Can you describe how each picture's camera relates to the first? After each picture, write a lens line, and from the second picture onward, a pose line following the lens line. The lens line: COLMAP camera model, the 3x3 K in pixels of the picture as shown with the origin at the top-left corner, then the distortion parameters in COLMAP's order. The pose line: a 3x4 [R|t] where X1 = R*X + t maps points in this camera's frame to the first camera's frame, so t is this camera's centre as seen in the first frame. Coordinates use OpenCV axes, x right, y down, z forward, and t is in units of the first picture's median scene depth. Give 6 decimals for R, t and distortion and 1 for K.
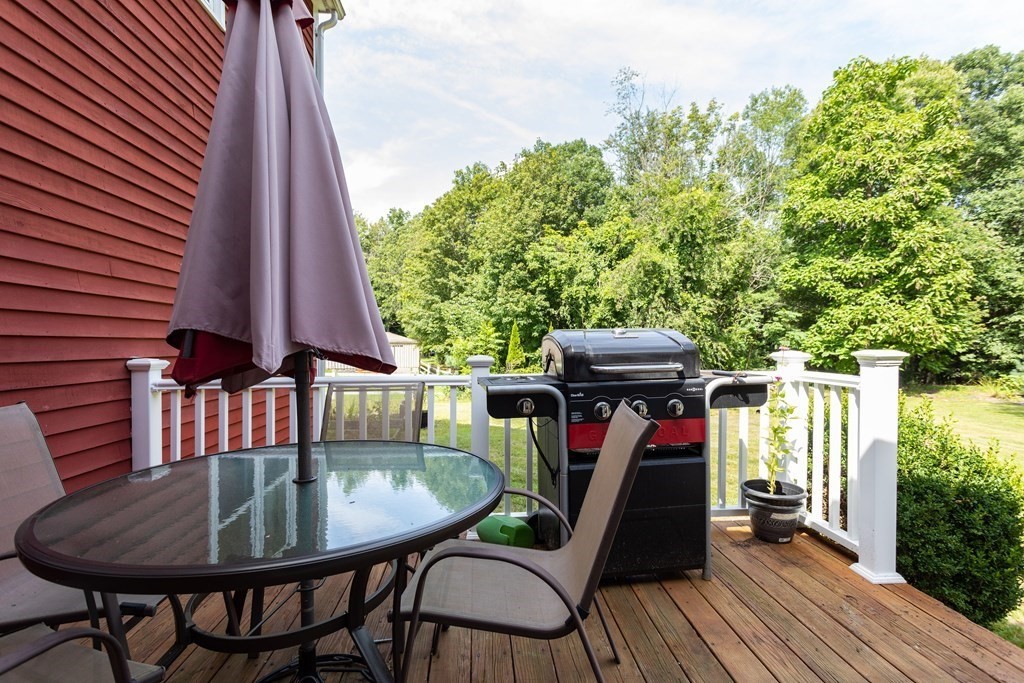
lens RADIAL K [[486.0, 0, 512.0], [0, 486.0, 341.5], [0, 0, 1]] dist [0.001209, 0.000378]
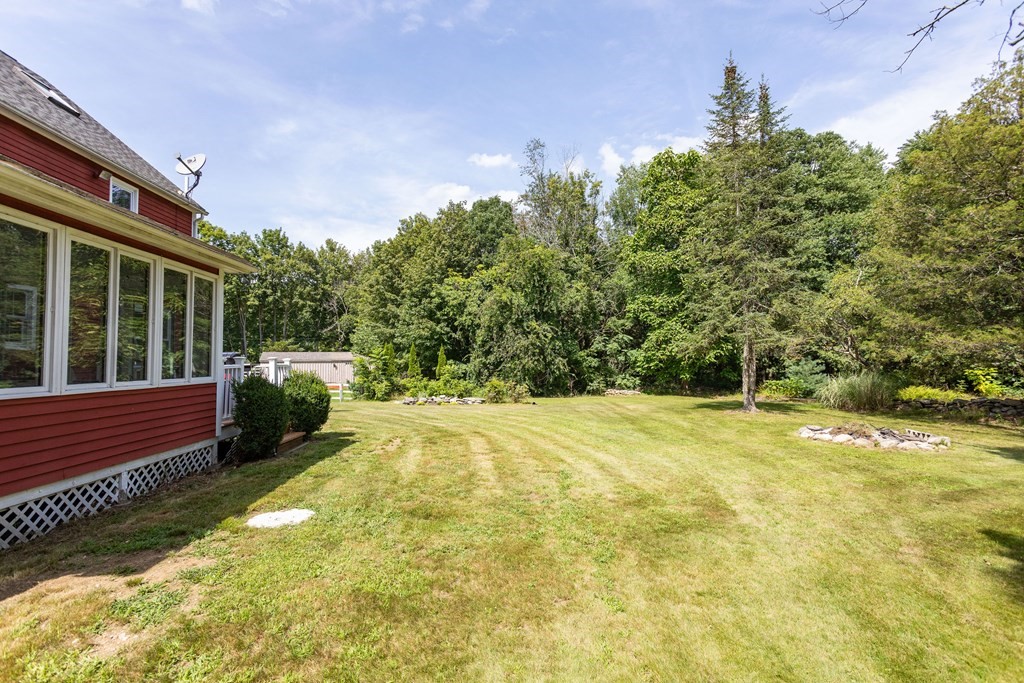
lens RADIAL K [[486.0, 0, 512.0], [0, 486.0, 341.5], [0, 0, 1]] dist [0.001209, 0.000378]
pose [[0.999950, -0.005511, -0.008346, 0.249492], [0.005134, 0.998997, -0.044471, 0.013134], [0.008583, 0.044426, 0.998976, -0.291619]]
